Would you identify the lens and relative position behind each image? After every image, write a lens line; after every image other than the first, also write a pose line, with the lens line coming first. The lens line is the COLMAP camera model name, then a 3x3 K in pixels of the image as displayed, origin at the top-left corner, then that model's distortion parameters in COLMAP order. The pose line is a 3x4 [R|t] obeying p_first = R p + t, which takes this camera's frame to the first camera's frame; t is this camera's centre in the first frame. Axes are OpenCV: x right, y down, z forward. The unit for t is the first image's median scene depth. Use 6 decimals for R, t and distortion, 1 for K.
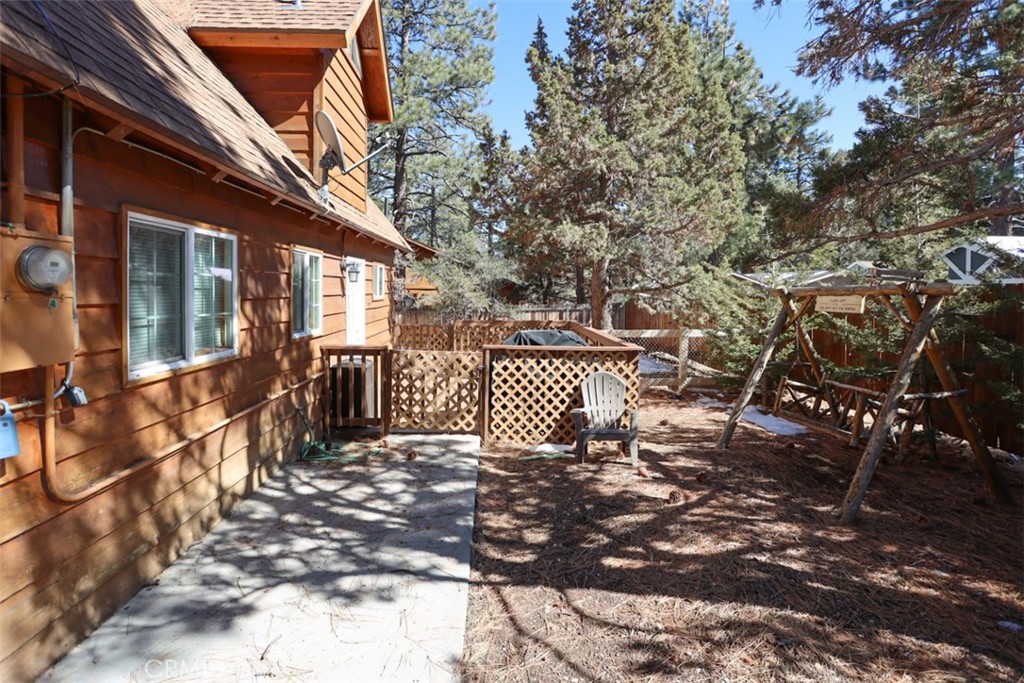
lens RADIAL K [[525.4, 0, 536.7], [0, 525.4, 285.4], [0, 0, 1]] dist [-0.061104, 0.021366]
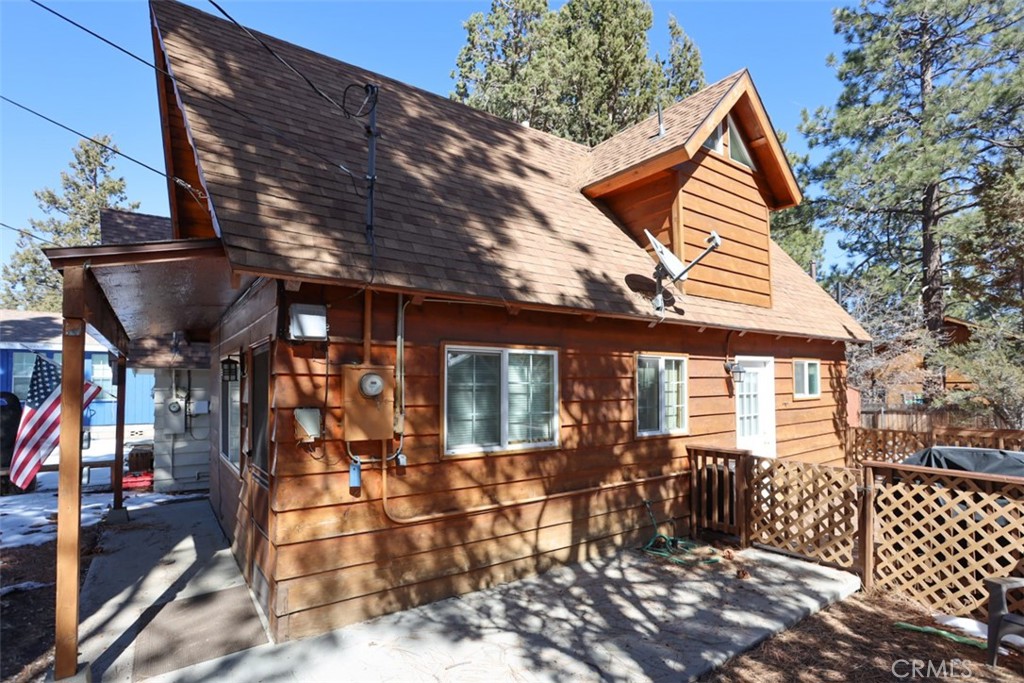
lens RADIAL K [[525.4, 0, 511.8], [0, 525.4, 346.4], [0, 0, 1]] dist [-0.061104, 0.021366]
pose [[0.516660, -0.072643, -0.853104, 0.433464], [0.016837, 0.997064, -0.074705, -0.012110], [0.856025, 0.024233, 0.516366, 0.225379]]
